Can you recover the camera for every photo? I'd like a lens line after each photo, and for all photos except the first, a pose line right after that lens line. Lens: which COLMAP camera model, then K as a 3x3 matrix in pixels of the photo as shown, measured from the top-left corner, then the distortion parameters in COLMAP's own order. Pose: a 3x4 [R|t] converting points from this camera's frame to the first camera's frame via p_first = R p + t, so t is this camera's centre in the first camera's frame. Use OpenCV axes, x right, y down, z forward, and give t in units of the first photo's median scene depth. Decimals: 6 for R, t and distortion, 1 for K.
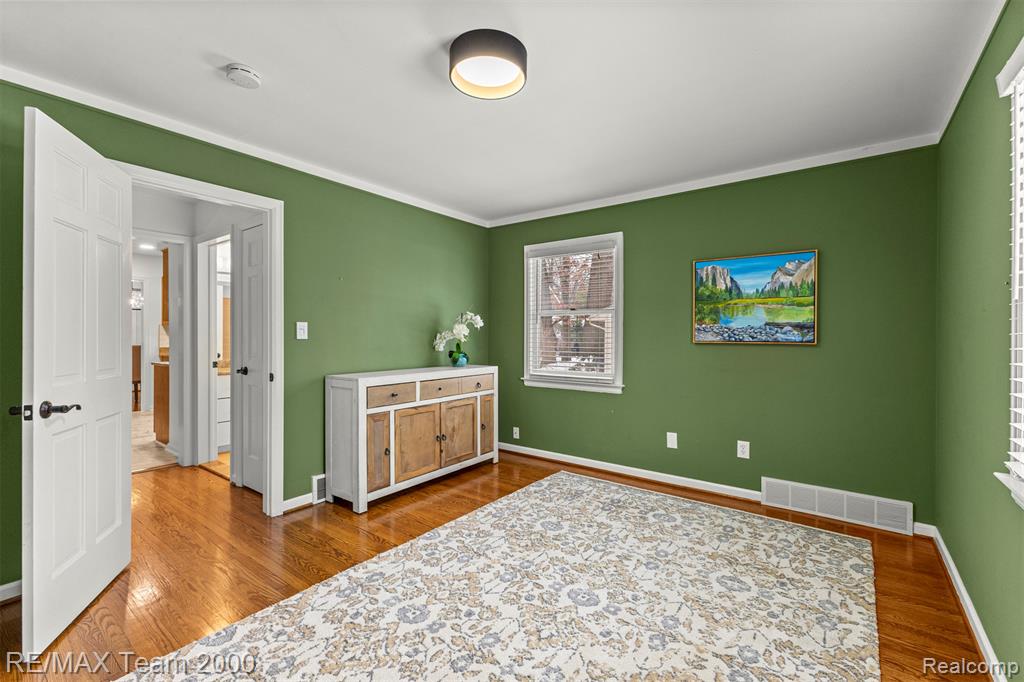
lens RADIAL K [[440.1, 0, 513.4], [0, 440.1, 345.1], [0, 0, 1]] dist [0.001803, 0.000083]
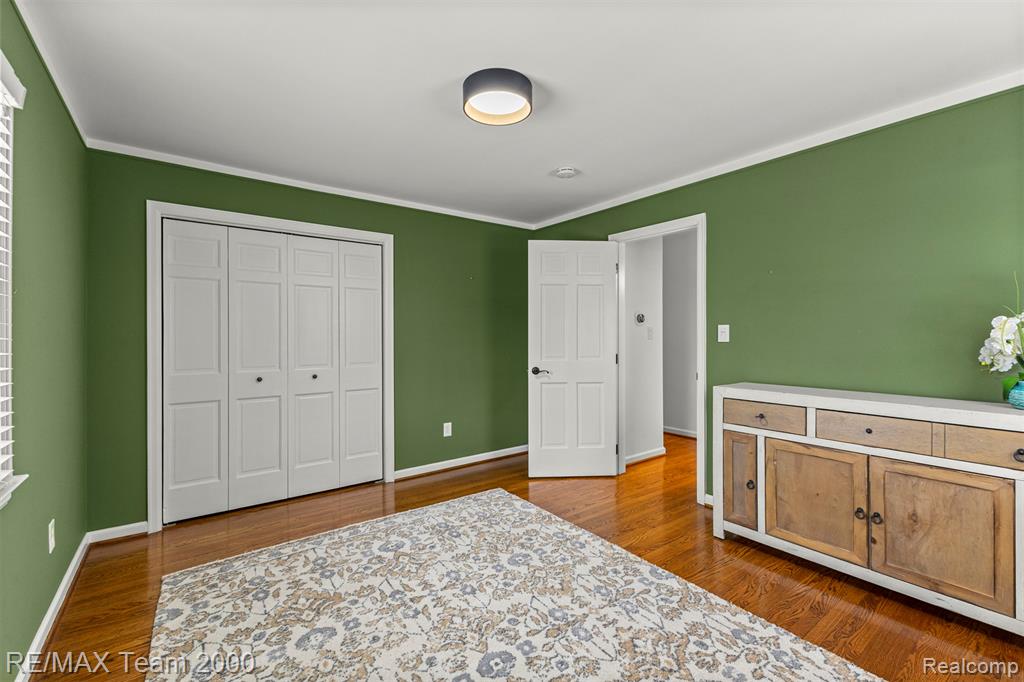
lens RADIAL K [[440.1, 0, 513.4], [0, 440.1, 345.1], [0, 0, 1]] dist [0.001803, 0.000083]
pose [[-0.287051, 0.021351, -0.957677, 0.760903], [-0.020662, 0.999381, 0.028474, -0.031221], [0.957692, 0.027960, -0.286432, 1.037279]]
